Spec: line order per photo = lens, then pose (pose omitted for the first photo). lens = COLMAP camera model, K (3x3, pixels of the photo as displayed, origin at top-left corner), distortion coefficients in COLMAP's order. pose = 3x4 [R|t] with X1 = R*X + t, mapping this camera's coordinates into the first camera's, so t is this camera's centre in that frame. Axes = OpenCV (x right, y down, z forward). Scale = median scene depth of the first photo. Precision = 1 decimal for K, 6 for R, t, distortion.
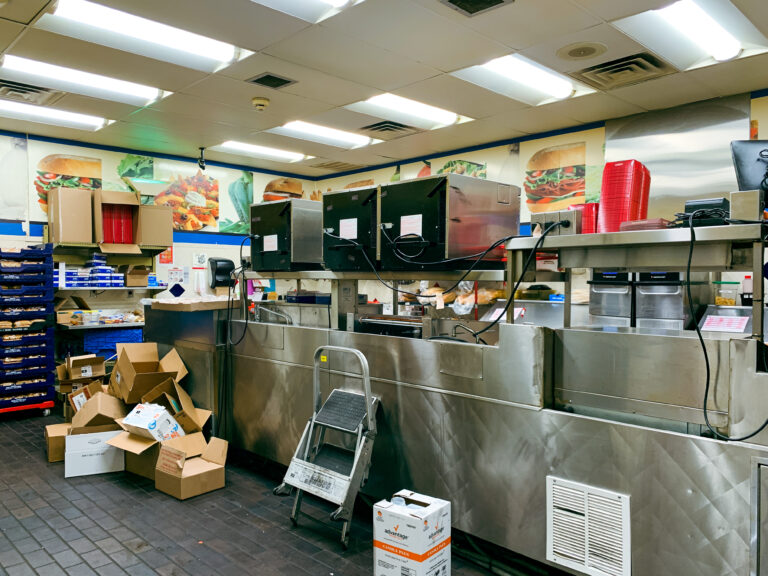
lens RADIAL K [[602.0, 0, 378.5], [0, 602.0, 286.0], [0, 0, 1]] dist [0.001835, -0.011163]
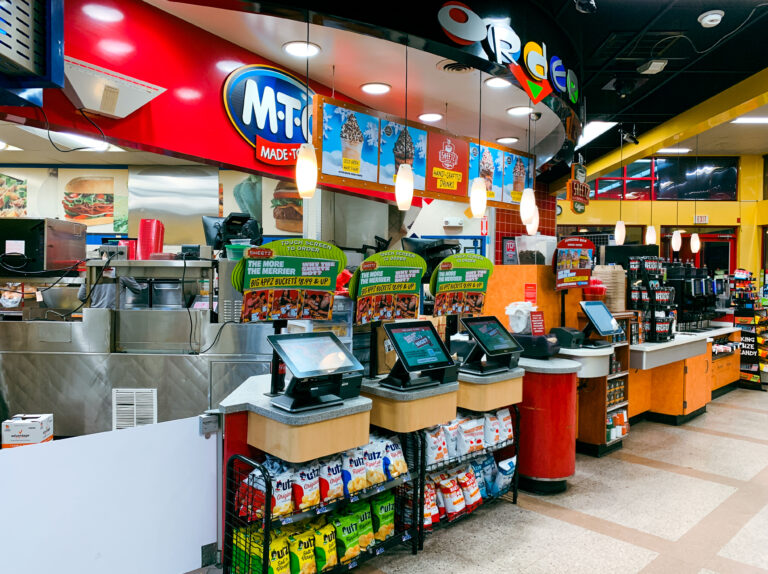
lens RADIAL K [[602.0, 0, 378.5], [0, 602.0, 285.0], [0, 0, 1]] dist [0.001835, -0.011163]
pose [[0.706892, -0.006515, 0.707291, -0.347054], [-0.002062, 0.999934, 0.011272, -0.021376], [-0.707318, -0.009427, 0.706832, -0.685130]]
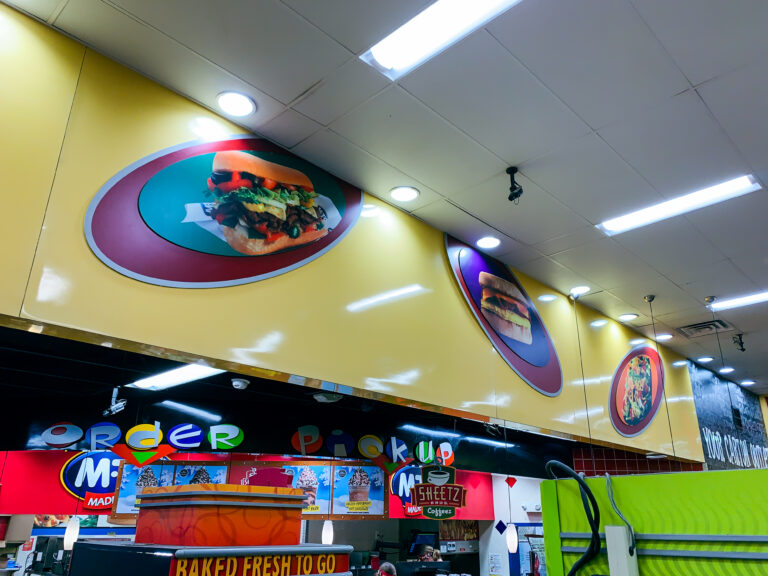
lens RADIAL K [[612.0, 0, 387.2], [0, 612.0, 284.7], [0, 0, 1]] dist [0.016884, -0.010536]
pose [[0.999390, 0.017670, 0.030118, 1.164765], [-0.005087, 0.926984, -0.375067, -0.179323], [-0.034546, 0.374685, 0.926508, -1.740923]]
